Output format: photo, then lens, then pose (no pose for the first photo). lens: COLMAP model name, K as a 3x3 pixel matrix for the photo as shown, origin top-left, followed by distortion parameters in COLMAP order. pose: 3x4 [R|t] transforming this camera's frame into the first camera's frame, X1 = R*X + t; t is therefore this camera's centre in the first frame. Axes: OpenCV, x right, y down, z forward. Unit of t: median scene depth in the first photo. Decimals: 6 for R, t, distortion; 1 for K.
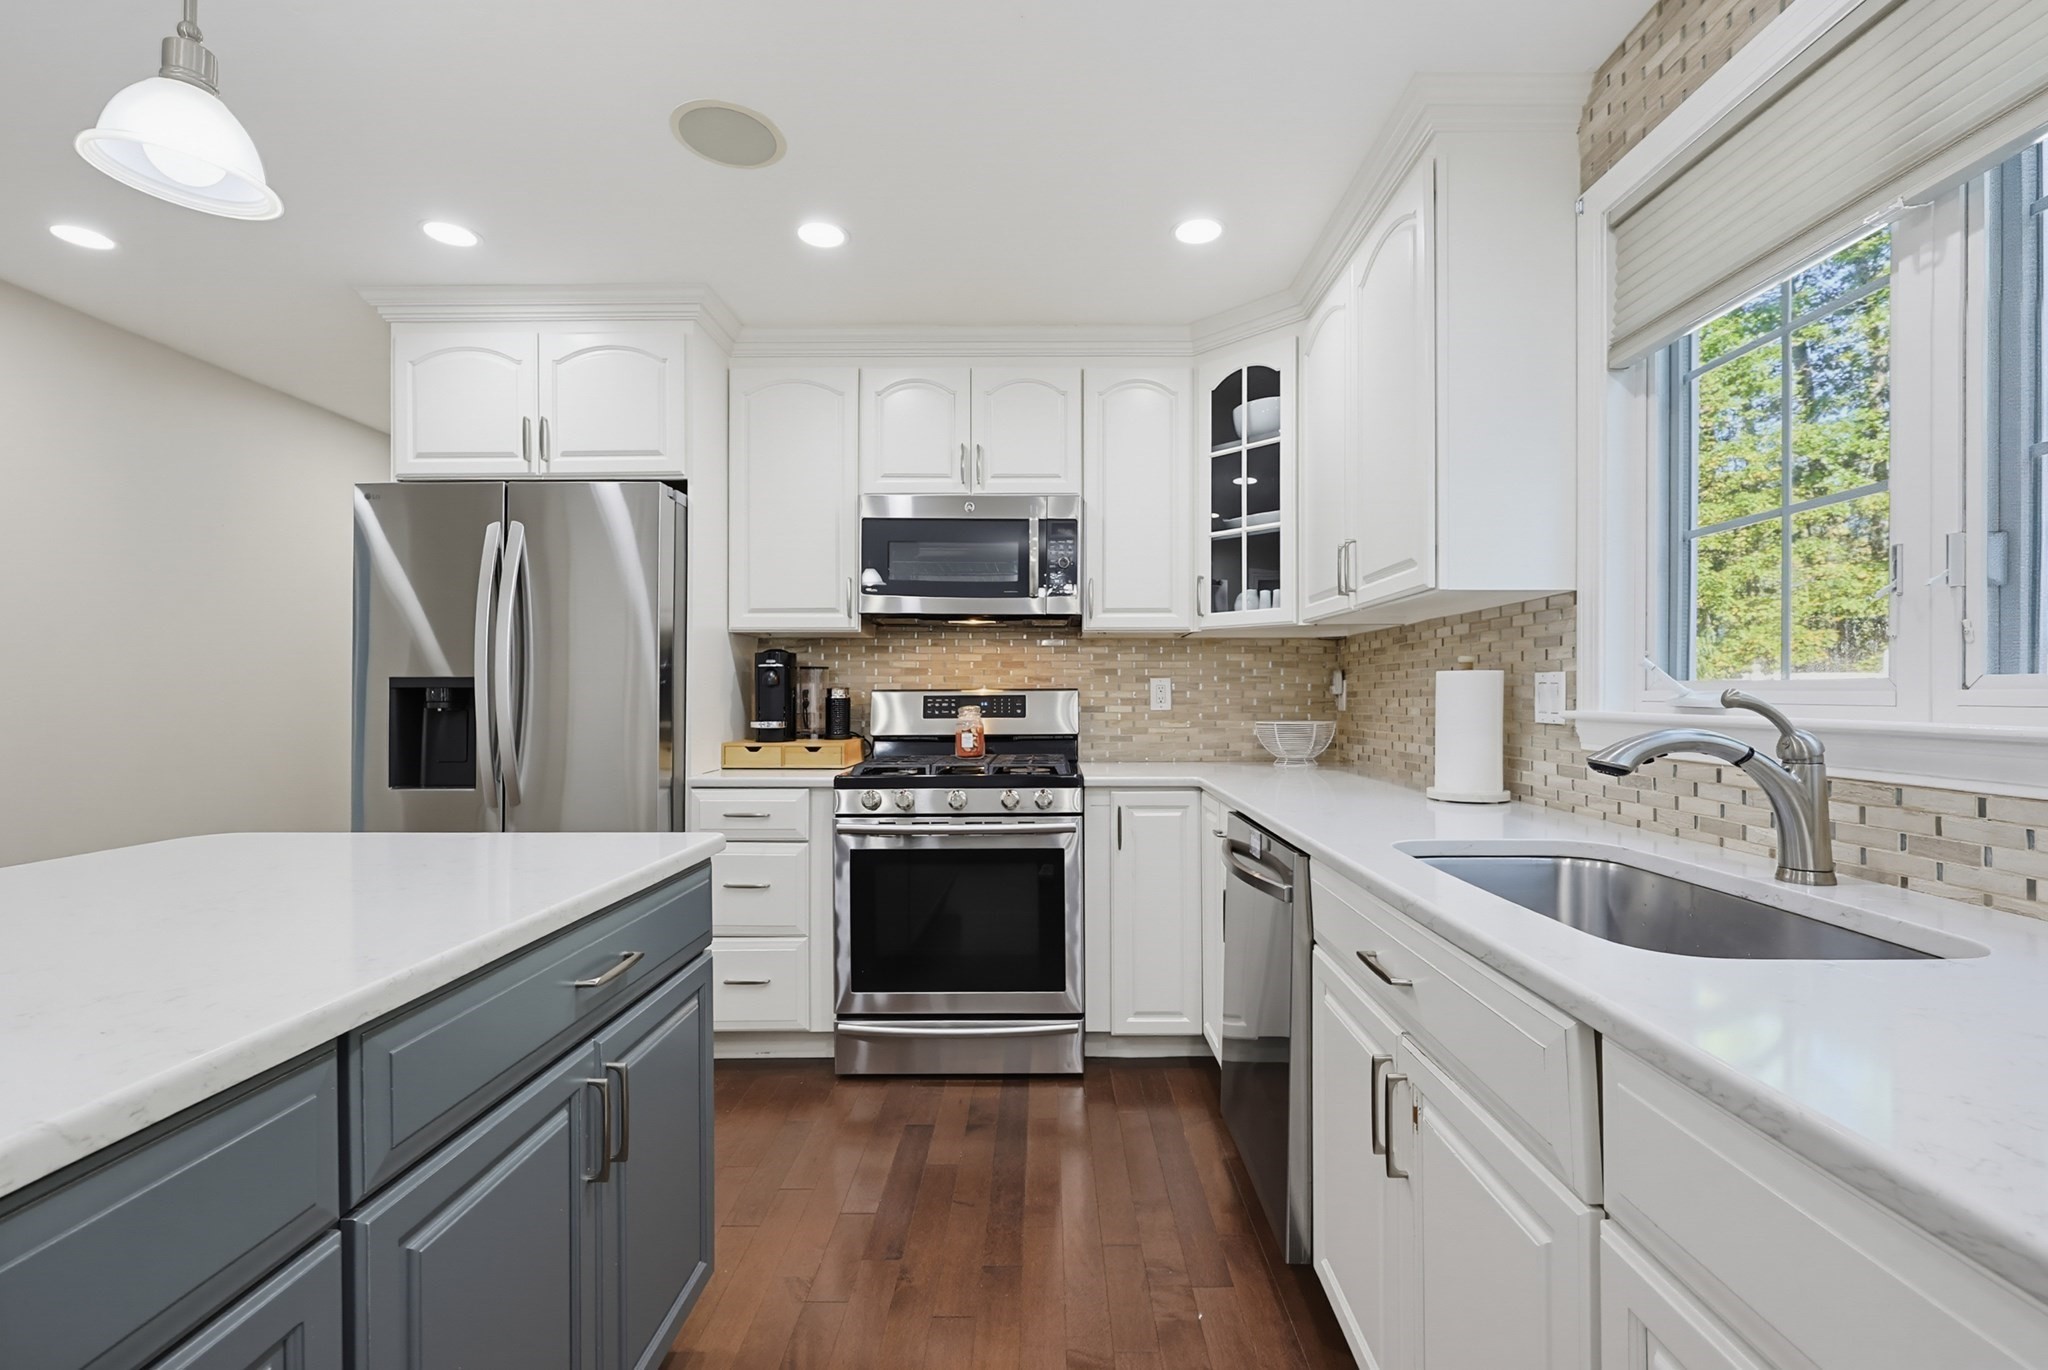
lens RADIAL K [[885.1, 0, 1030.2], [0, 885.1, 693.9], [0, 0, 1]] dist [0.001139, -0.000147]
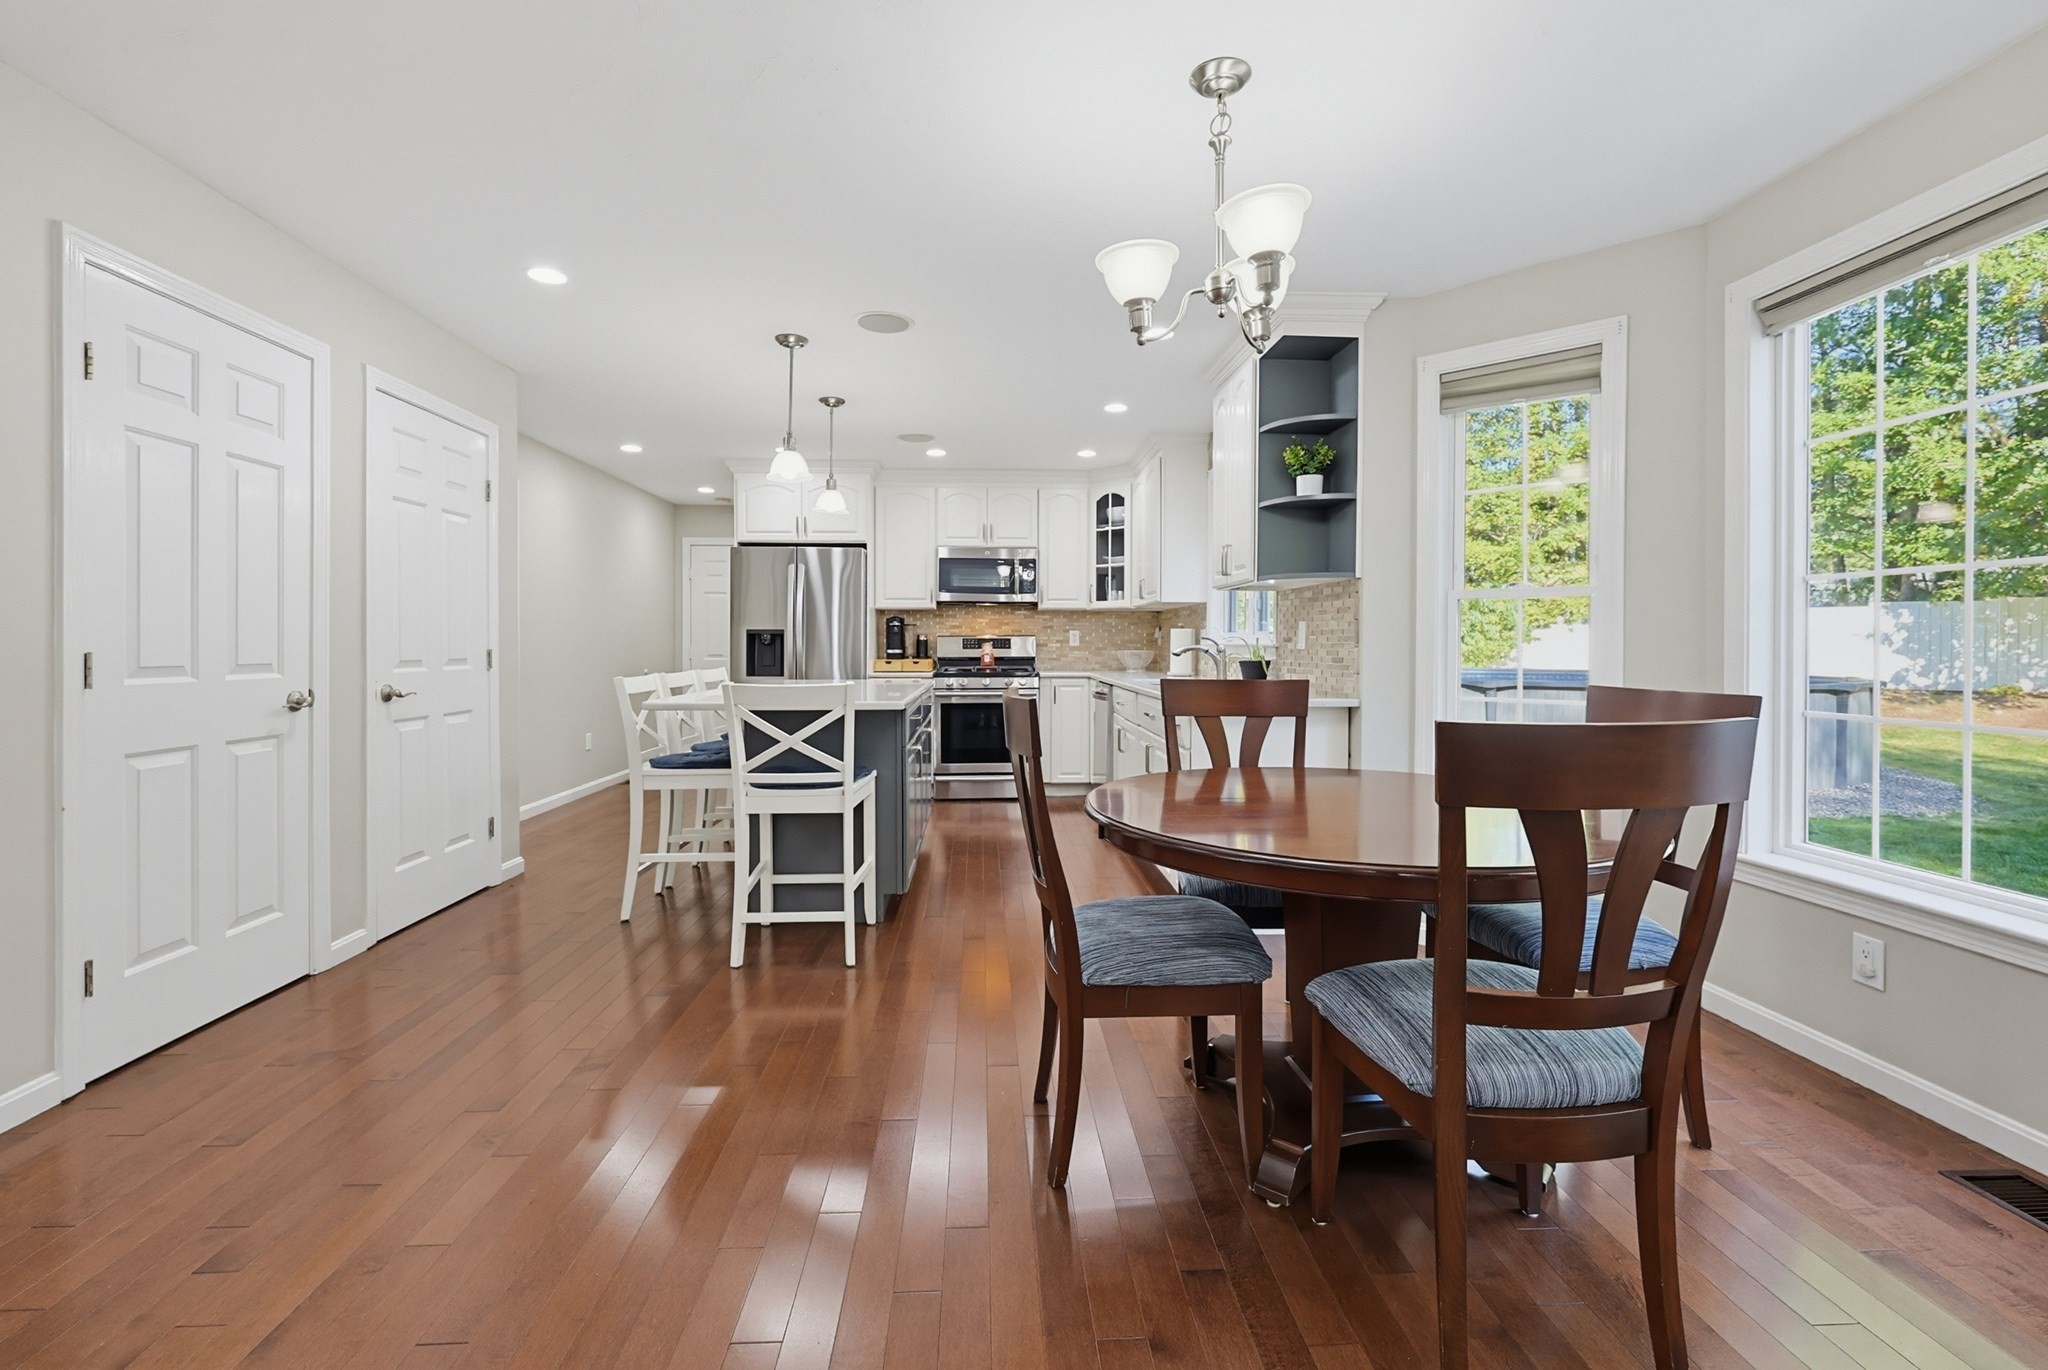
lens RADIAL K [[885.1, 0, 1011.1], [0, 885.1, 647.1], [0, 0, 1]] dist [0.001139, -0.000147]
pose [[0.998545, -0.000222, 0.053922, -0.127445], [-0.000143, 0.999977, 0.006761, 0.008955], [-0.053922, -0.006759, 0.998522, -1.204740]]
